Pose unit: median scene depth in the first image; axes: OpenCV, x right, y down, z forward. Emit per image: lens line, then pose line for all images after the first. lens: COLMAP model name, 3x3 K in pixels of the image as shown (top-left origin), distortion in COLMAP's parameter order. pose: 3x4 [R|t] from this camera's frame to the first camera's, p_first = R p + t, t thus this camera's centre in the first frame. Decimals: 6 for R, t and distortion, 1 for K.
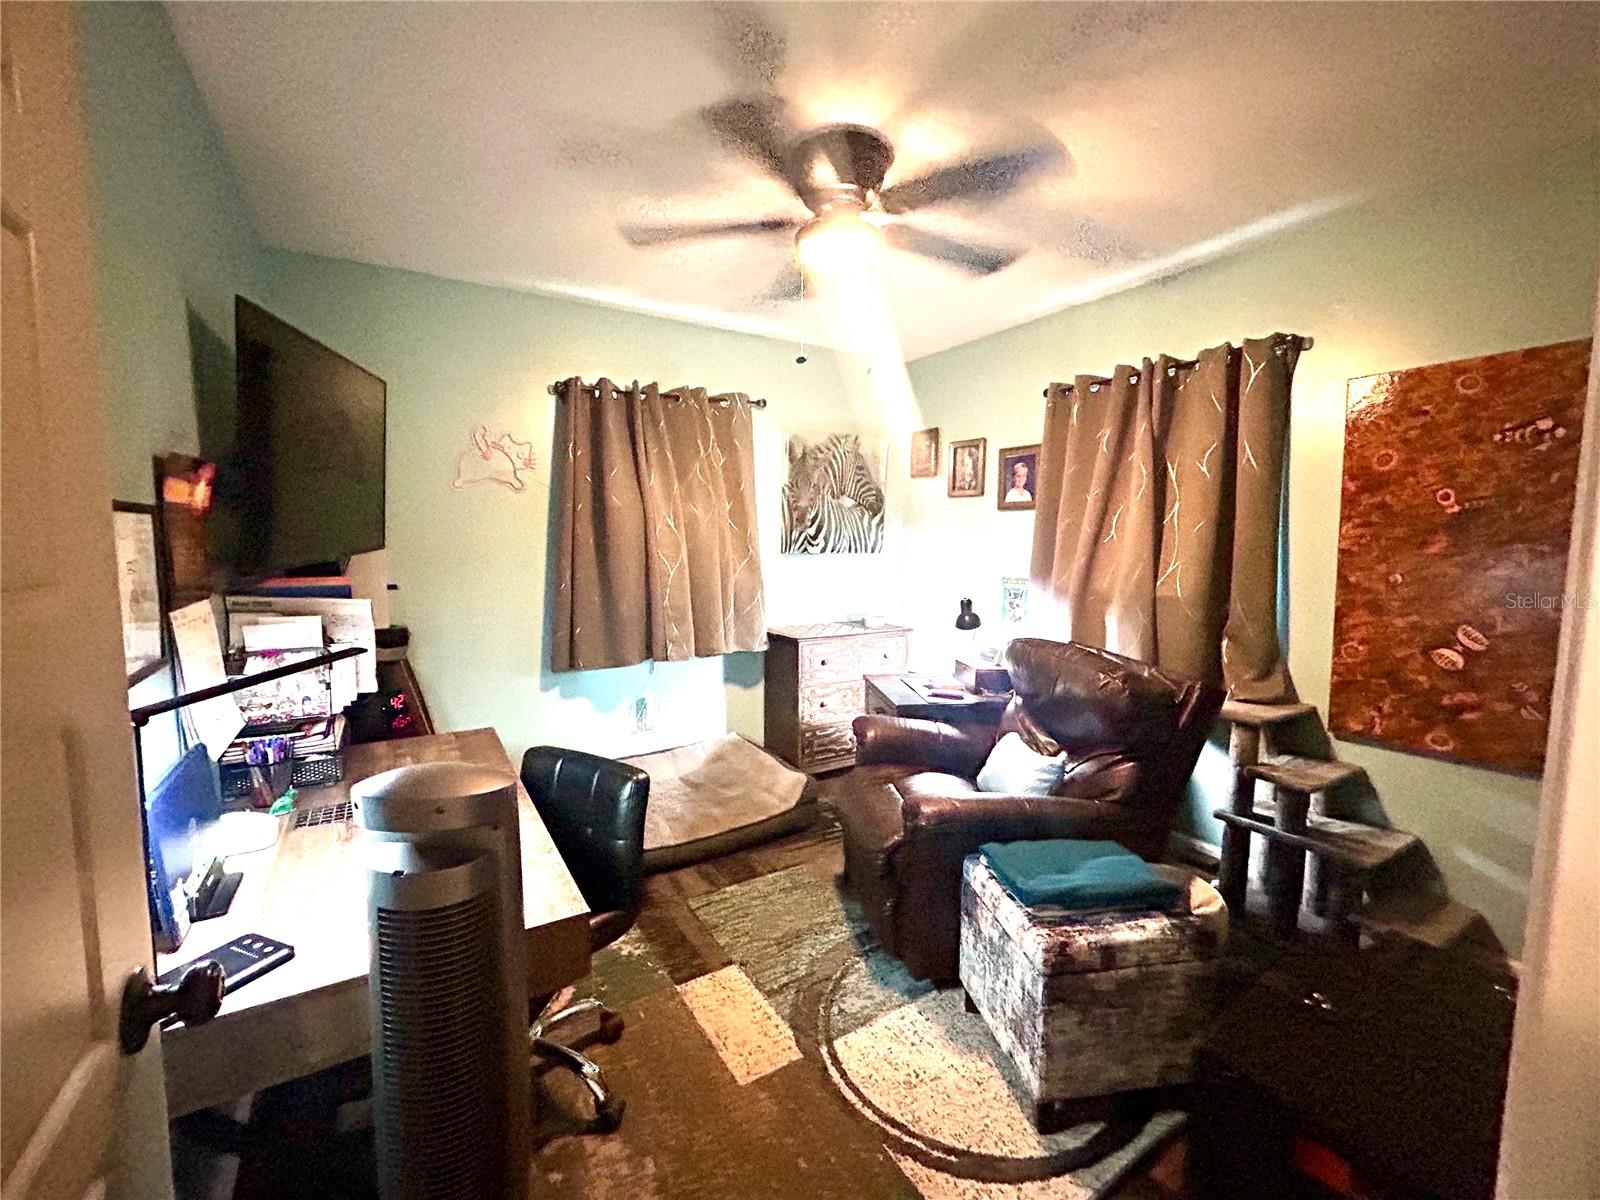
lens RADIAL K [[648.9, 0, 799.6], [0, 648.9, 586.7], [0, 0, 1]] dist [0.000620, 0.001006]
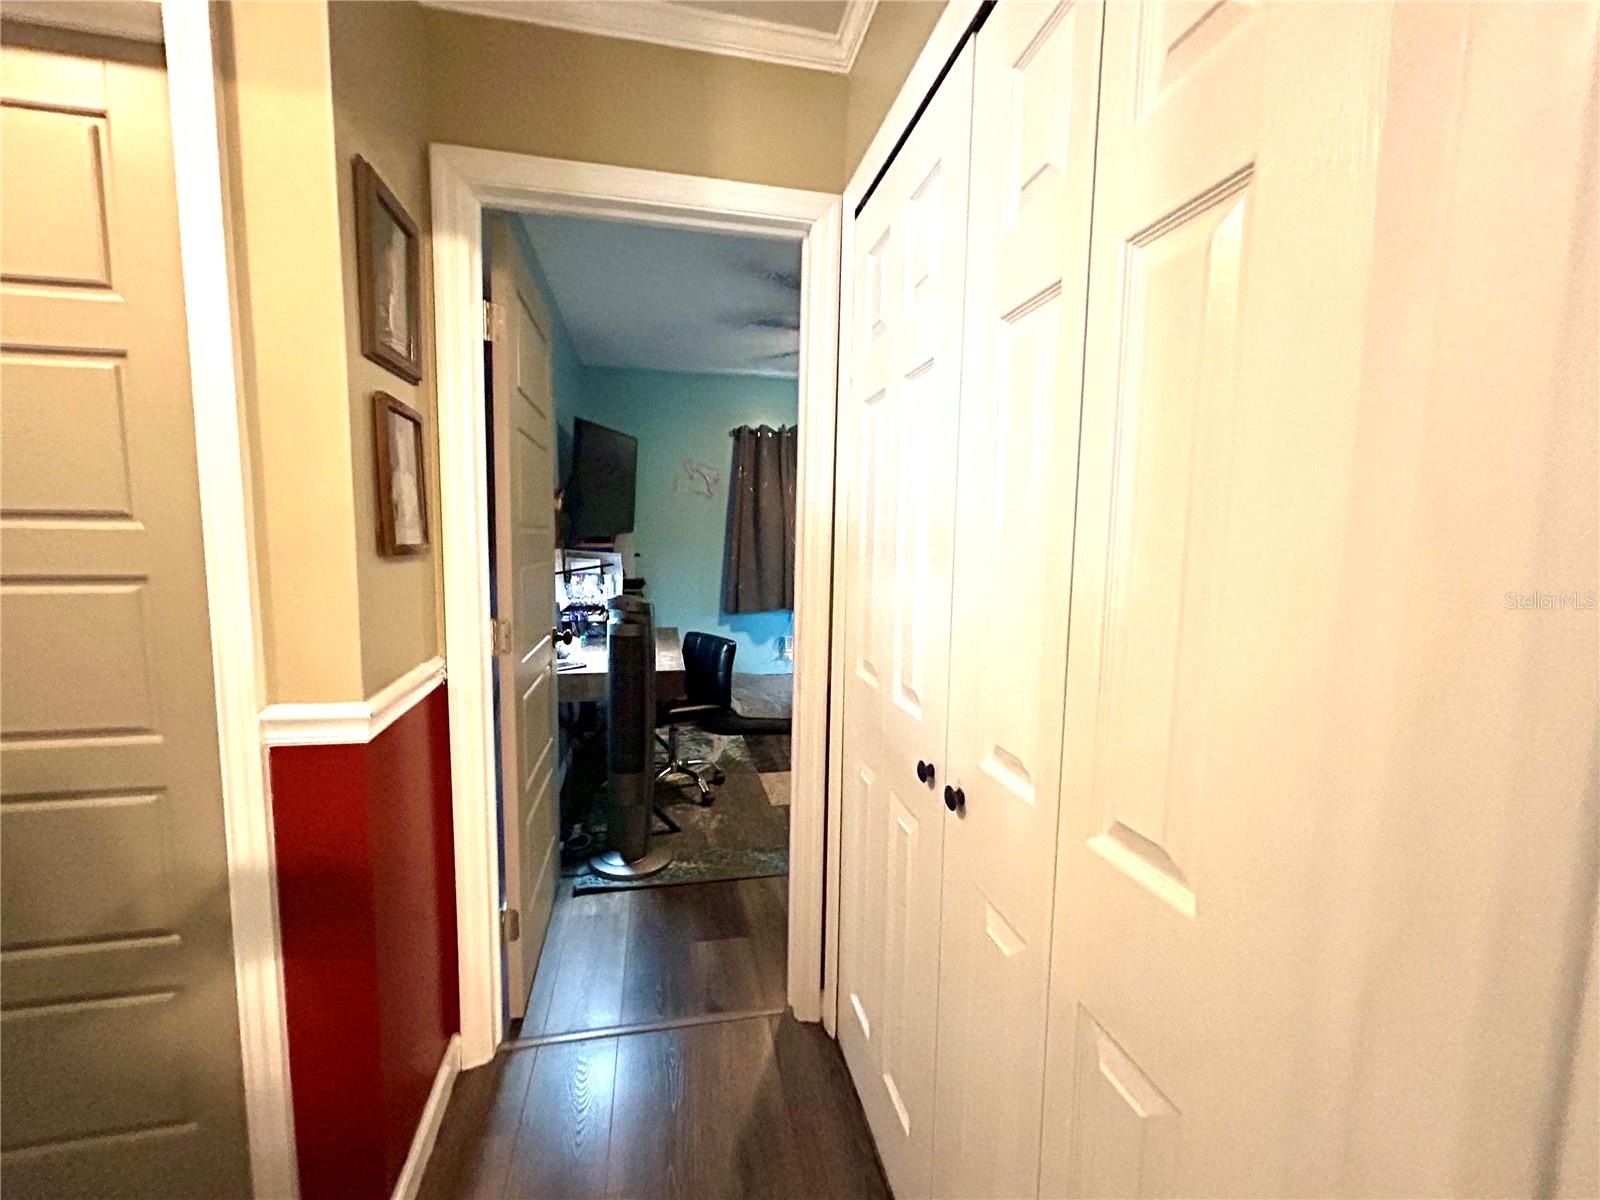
lens RADIAL K [[648.9, 0, 803.9], [0, 648.9, 603.5], [0, 0, 1]] dist [0.000620, 0.001006]
pose [[0.940095, 0.050574, -0.337142, 0.511399], [-0.044573, 0.998680, 0.025519, 0.091243], [0.337987, -0.008963, 0.941108, -0.647288]]
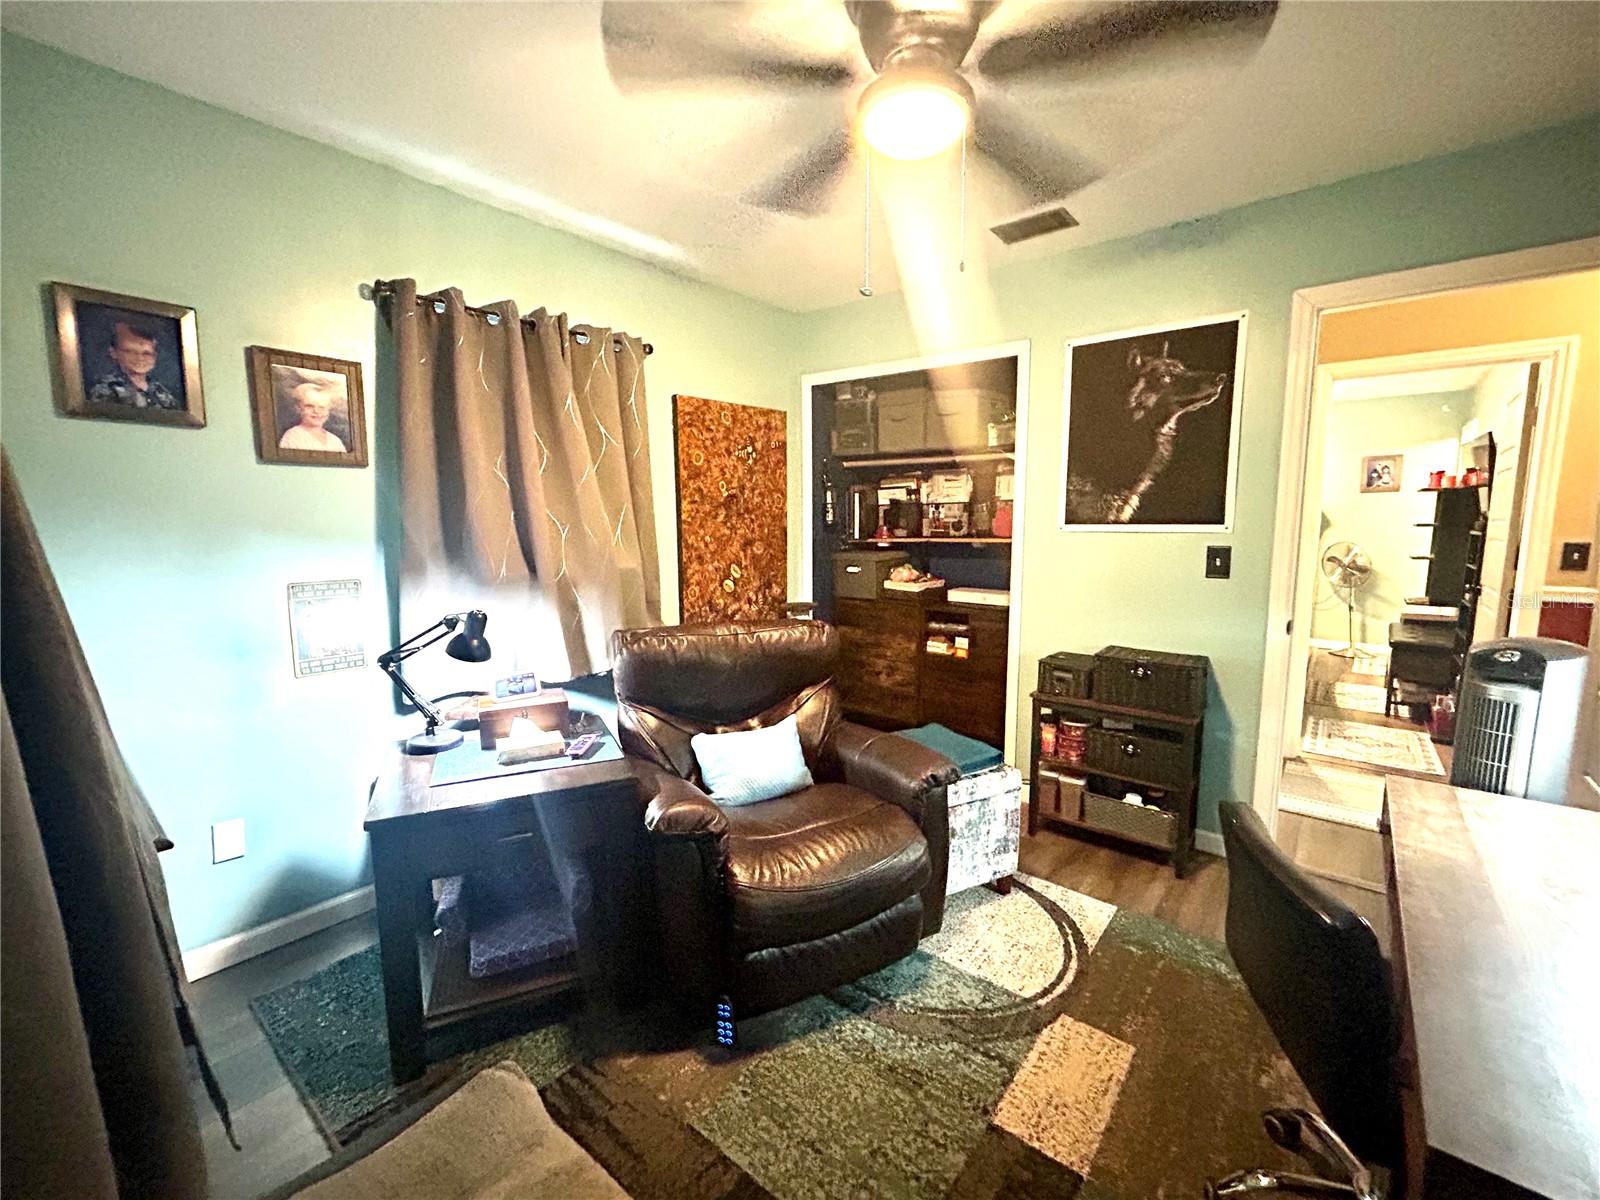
lens RADIAL K [[648.9, 0, 807.5], [0, 648.9, 594.2], [0, 0, 1]] dist [0.000620, 0.001006]
pose [[-0.303371, -0.119896, 0.945299, -0.648947], [0.075267, 0.985937, 0.149206, -0.102780], [-0.949895, 0.116415, -0.290081, 1.356061]]
